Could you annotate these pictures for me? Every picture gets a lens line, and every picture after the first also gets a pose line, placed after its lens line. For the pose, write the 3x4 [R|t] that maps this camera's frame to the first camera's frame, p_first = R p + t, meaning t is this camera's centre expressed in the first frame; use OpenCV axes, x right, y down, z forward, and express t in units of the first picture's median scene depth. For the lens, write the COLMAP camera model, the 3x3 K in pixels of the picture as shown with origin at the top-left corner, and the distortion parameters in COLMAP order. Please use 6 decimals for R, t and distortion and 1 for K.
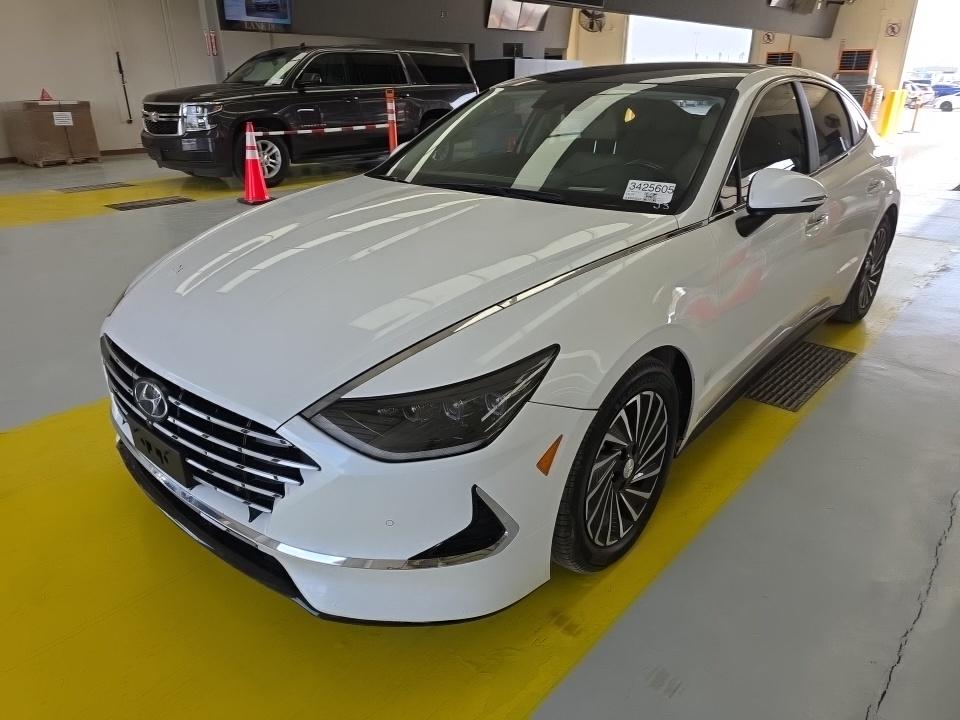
lens RADIAL K [[650.9, 0, 479.6], [0, 650.9, 362.5], [0, 0, 1]] dist [0.013654, -0.002499]
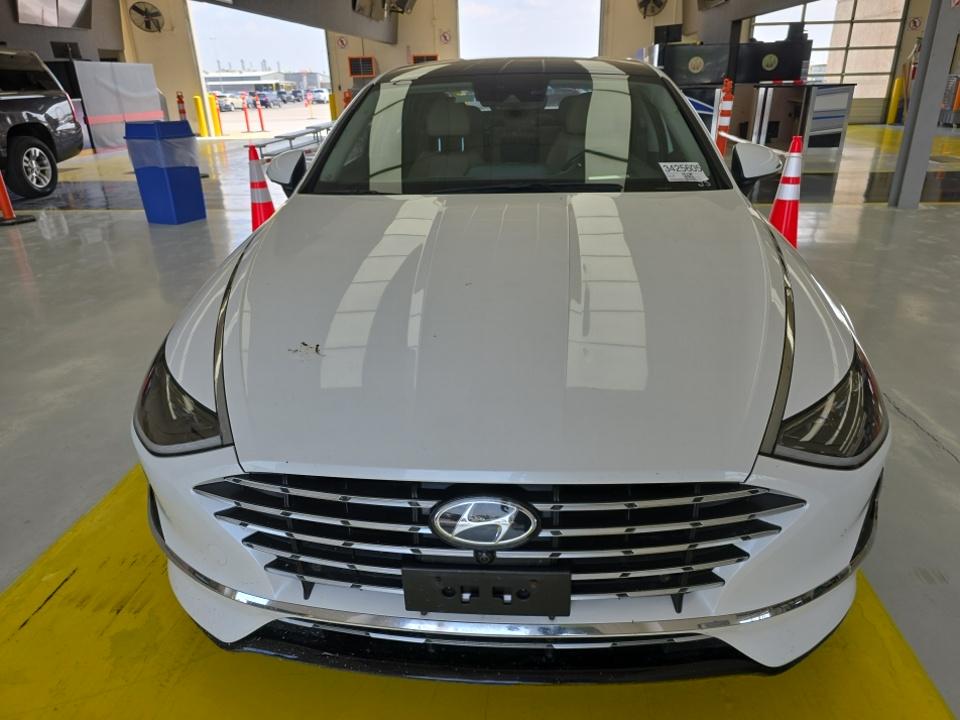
lens RADIAL K [[650.9, 0, 480.3], [0, 650.9, 364.0], [0, 0, 1]] dist [0.013654, -0.002499]
pose [[0.795032, -0.256143, 0.549831, -0.657520], [0.258978, 0.963032, 0.074166, -0.123781], [-0.548502, 0.083430, 0.831977, 0.318907]]
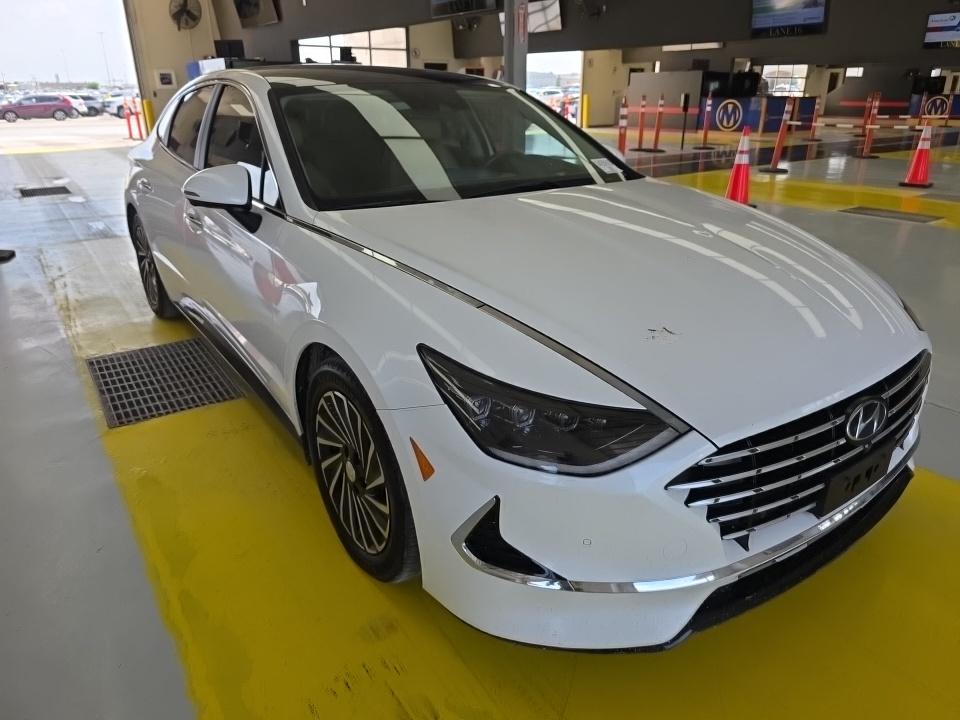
lens RADIAL K [[650.9, 0, 480.2], [0, 650.9, 353.3], [0, 0, 1]] dist [0.013654, -0.002499]
pose [[0.230069, -0.362725, 0.903050, -1.097350], [0.388116, 0.885152, 0.256656, -0.362826], [-0.892432, 0.291439, 0.344426, 0.890256]]
